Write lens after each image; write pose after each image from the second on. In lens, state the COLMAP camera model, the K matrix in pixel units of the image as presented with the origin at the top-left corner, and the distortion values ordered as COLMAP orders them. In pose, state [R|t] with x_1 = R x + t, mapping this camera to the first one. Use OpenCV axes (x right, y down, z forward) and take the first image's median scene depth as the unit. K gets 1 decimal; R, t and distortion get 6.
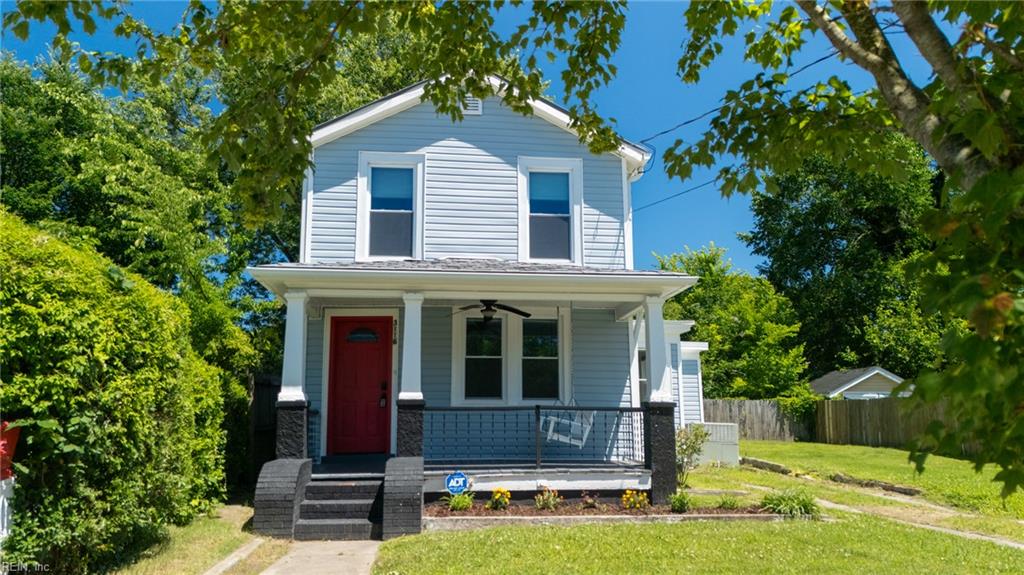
lens RADIAL K [[754.3, 0, 512.0], [0, 754.3, 287.5], [0, 0, 1]] dist [0.050230, -0.004971]
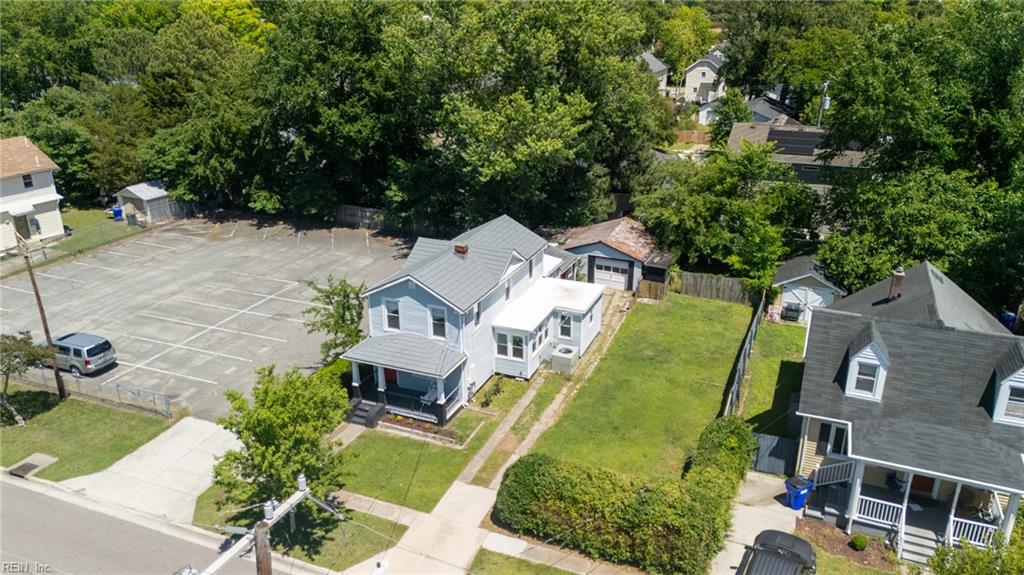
lens RADIAL K [[747.4, 0, 512.0], [0, 747.4, 287.5], [0, 0, 1]] dist [0.083005, -0.003578]
pose [[0.880619, 0.169514, -0.442464, 1.619933], [0.081366, 0.865843, 0.493656, -1.683726], [0.466786, -0.470724, 0.748685, -1.027498]]
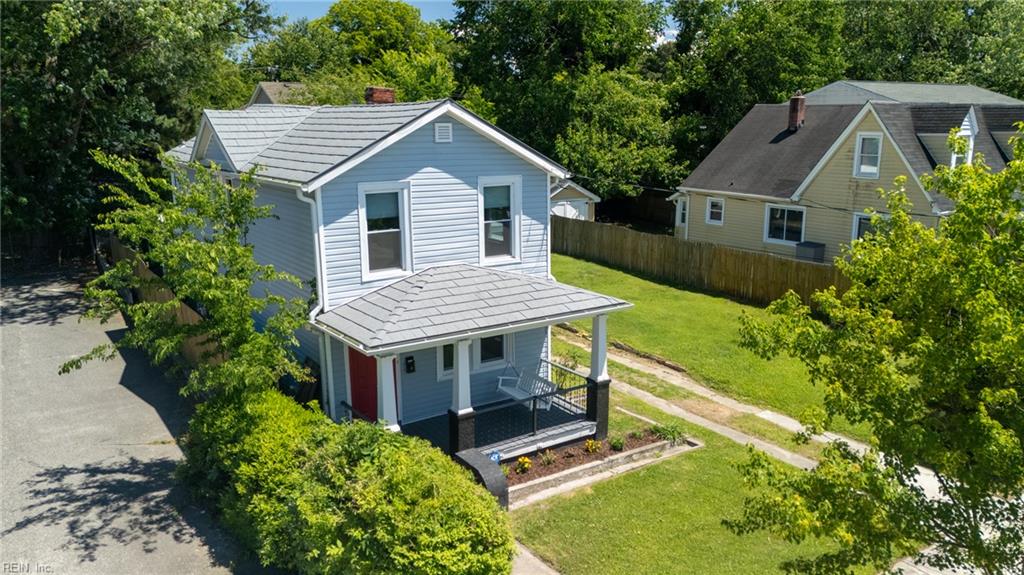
lens RADIAL K [[779.4, 0, 512.0], [0, 779.4, 287.5], [0, 0, 1]] dist [0.035724, -0.005937]
pose [[0.876363, -0.103582, 0.470381, -0.568590], [-0.084537, 0.928363, 0.361934, -0.479192], [-0.474174, -0.356950, 0.804827, -0.108169]]
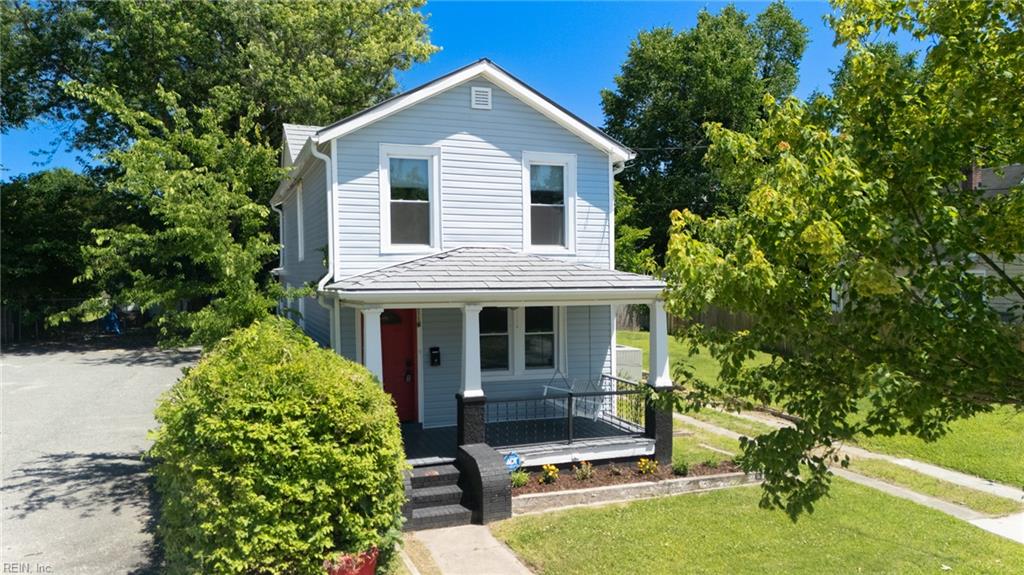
lens RADIAL K [[754.3, 0, 512.0], [0, 754.3, 287.5], [0, 0, 1]] dist [0.050230, -0.004971]
pose [[0.965873, -0.008114, 0.258890, -0.298327], [-0.043154, 0.980499, 0.191730, -0.193073], [-0.255397, -0.196359, 0.946687, -0.072682]]
